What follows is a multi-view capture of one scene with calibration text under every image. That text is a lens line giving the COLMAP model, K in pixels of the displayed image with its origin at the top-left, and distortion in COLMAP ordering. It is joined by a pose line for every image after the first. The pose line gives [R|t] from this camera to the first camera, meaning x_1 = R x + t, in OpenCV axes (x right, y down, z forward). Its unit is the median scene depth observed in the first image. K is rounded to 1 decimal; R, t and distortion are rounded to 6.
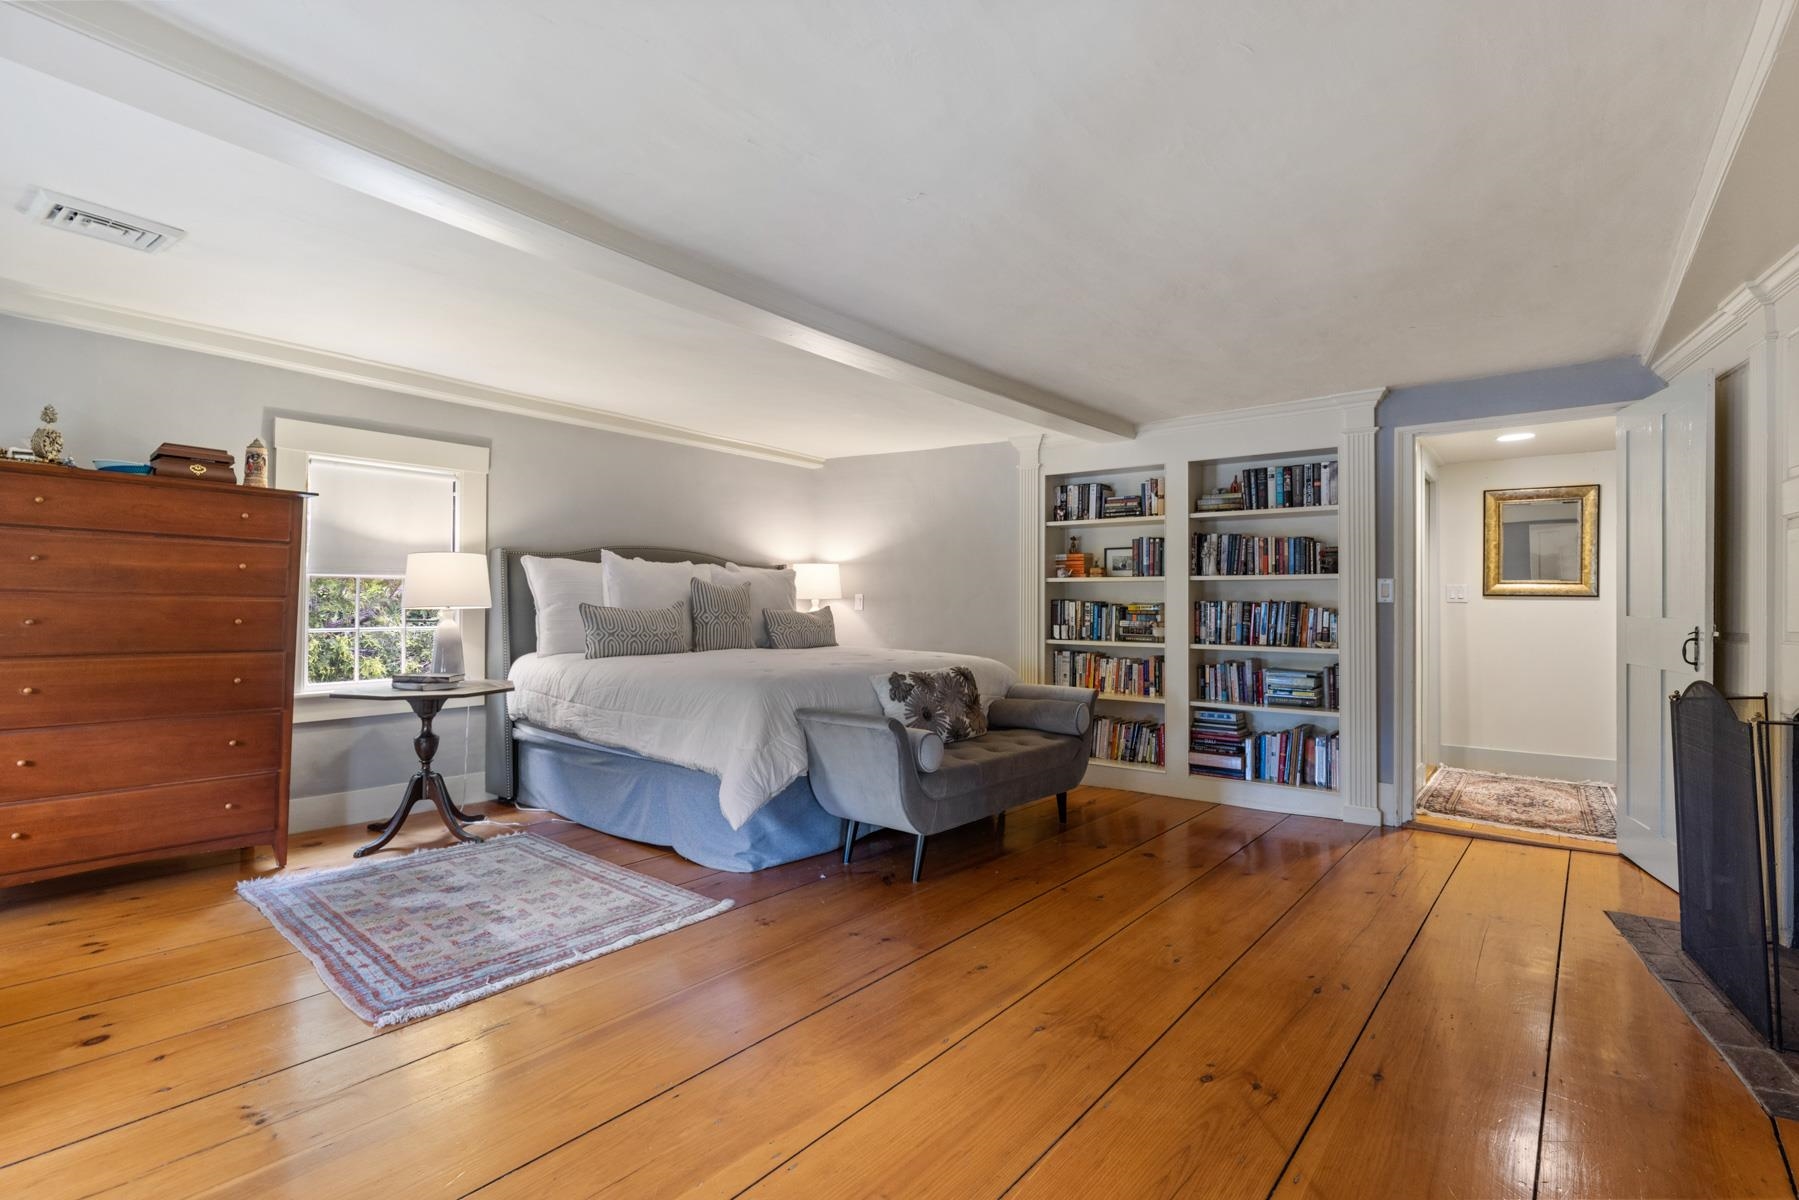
lens RADIAL K [[859.9, 0, 906.0], [0, 859.9, 601.1], [0, 0, 1]] dist [0.000651, -0.000653]
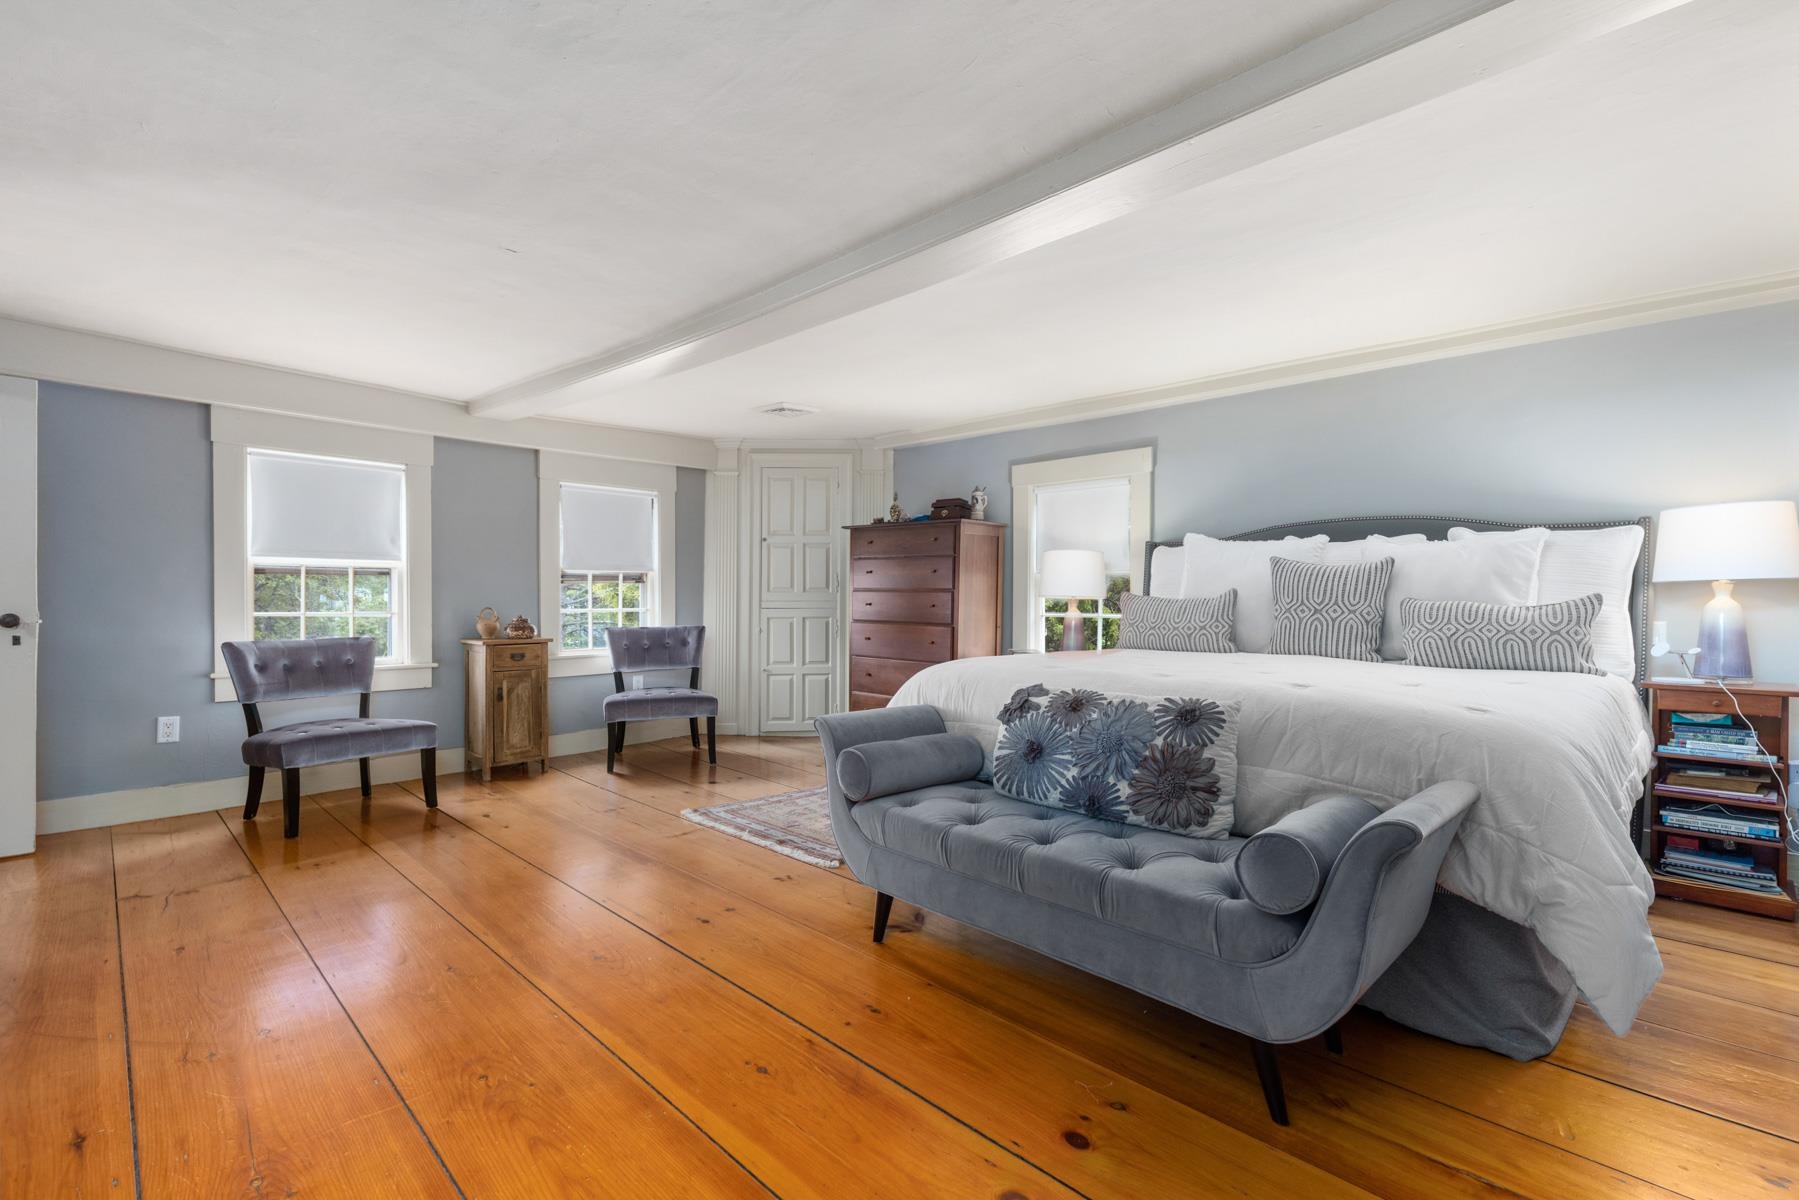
lens RADIAL K [[820.2, 0, 907.1], [0, 820.2, 598.9], [0, 0, 1]] dist [0.017006, -0.000696]
pose [[-0.106078, -0.006993, -0.994333, 0.756885], [-0.003617, 0.999971, -0.006647, 0.022556], [0.994351, 0.002892, -0.106100, 1.119804]]
